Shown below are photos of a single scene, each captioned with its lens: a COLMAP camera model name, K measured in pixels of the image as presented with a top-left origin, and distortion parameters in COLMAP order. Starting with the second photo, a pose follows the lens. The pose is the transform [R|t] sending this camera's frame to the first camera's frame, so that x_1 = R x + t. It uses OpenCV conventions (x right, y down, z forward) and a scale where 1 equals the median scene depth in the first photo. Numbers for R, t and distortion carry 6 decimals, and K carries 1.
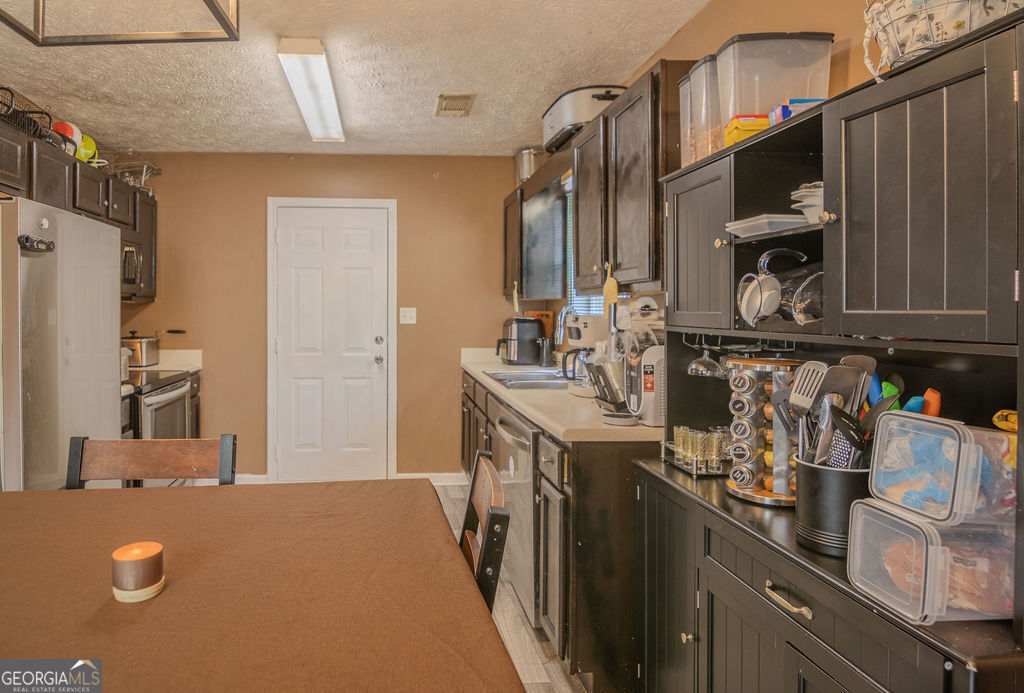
lens RADIAL K [[565.1, 0, 424.1], [0, 565.1, 310.0], [0, 0, 1]] dist [-0.001609, -0.001652]
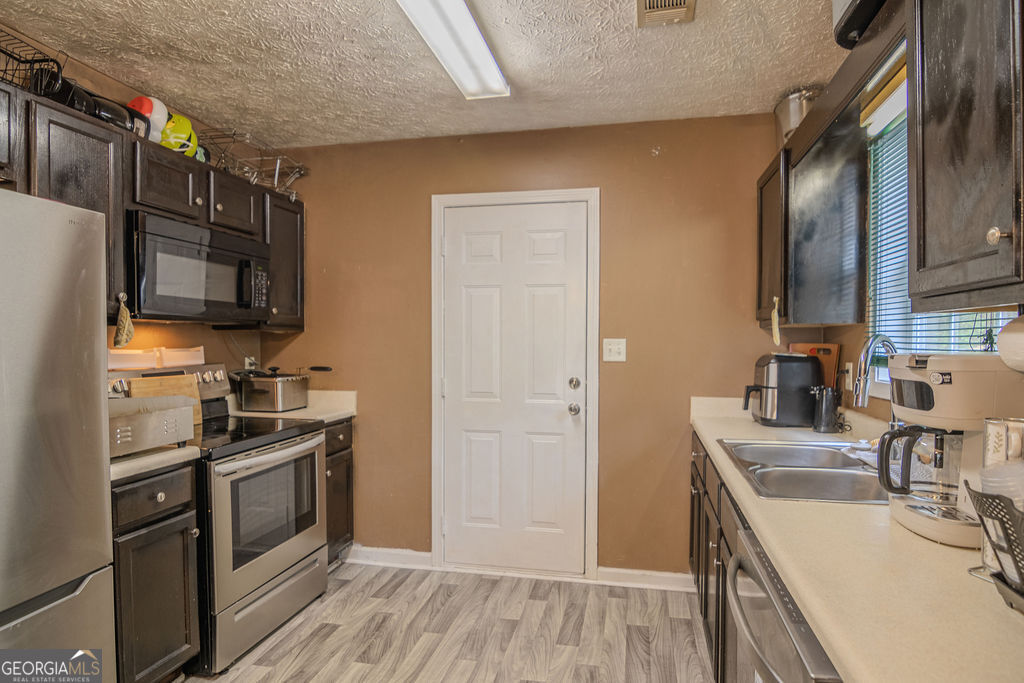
lens RADIAL K [[528.2, 0, 552.2], [0, 528.2, 354.4], [0, 0, 1]] dist [-0.004800, -0.014767]
pose [[0.971056, 0.006661, -0.238761, 0.057829], [-0.000889, 0.999705, 0.024275, -0.000490], [0.238852, -0.023360, 0.970775, 0.350566]]
